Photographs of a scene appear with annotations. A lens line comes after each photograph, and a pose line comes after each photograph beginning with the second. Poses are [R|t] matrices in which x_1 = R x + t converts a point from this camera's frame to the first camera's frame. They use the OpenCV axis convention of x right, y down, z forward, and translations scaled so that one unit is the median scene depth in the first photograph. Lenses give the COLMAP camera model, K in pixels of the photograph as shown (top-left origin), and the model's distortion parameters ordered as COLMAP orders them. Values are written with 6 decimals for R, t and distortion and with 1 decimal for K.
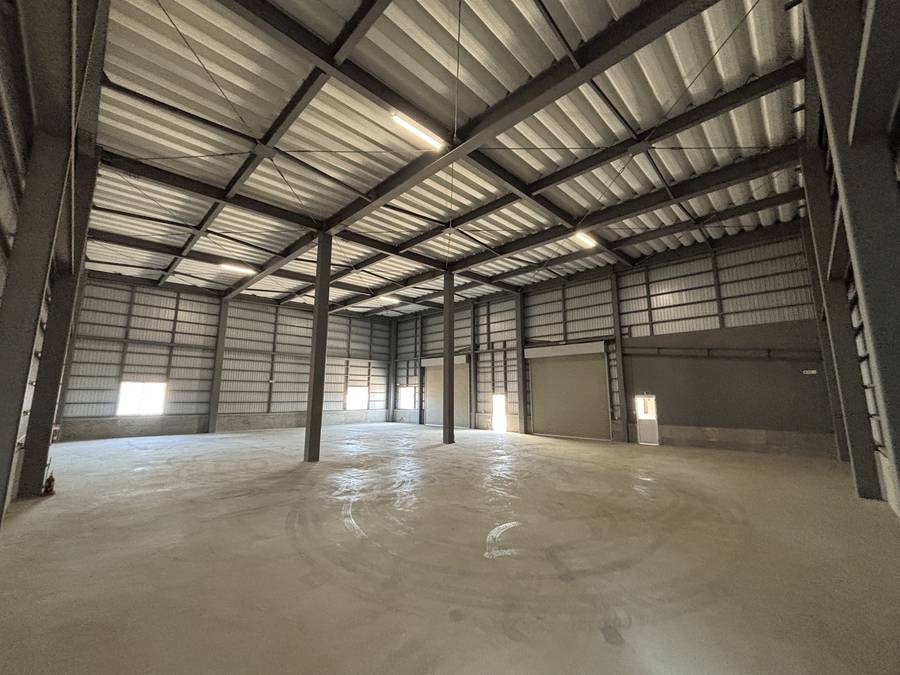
lens RADIAL K [[359.0, 0, 438.6], [0, 359.0, 334.4], [0, 0, 1]] dist [-0.000479, -0.000114]
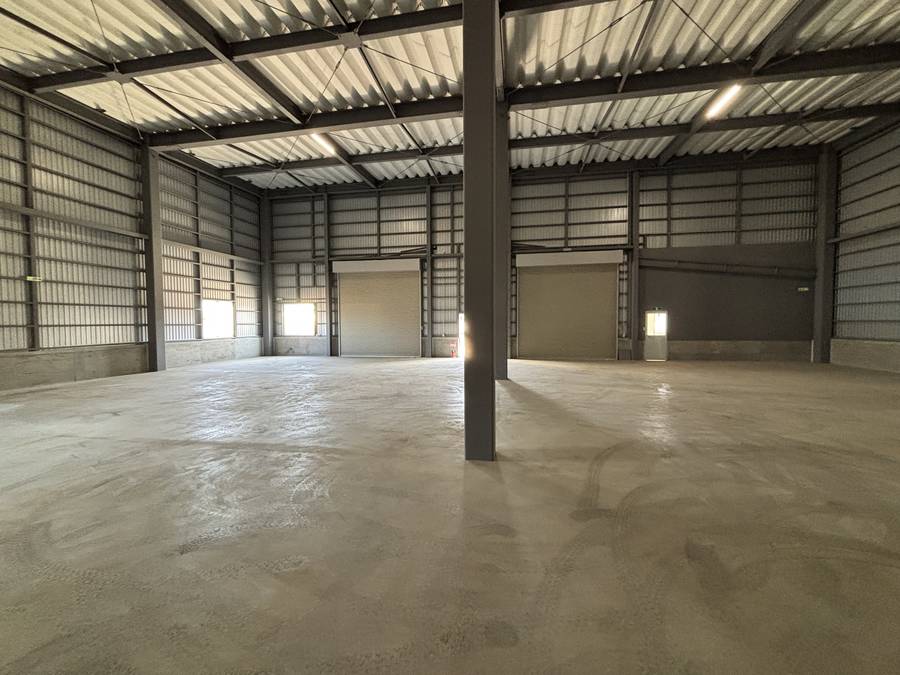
lens RADIAL K [[365.4, 0, 446.4], [0, 365.4, 340.8], [0, 0, 1]] dist [-0.004672, -0.000486]
pose [[0.828523, -0.033907, 0.558927, -0.291593], [-0.087053, 0.978229, 0.188387, 0.076398], [-0.553147, -0.204739, 0.807534, 0.345464]]
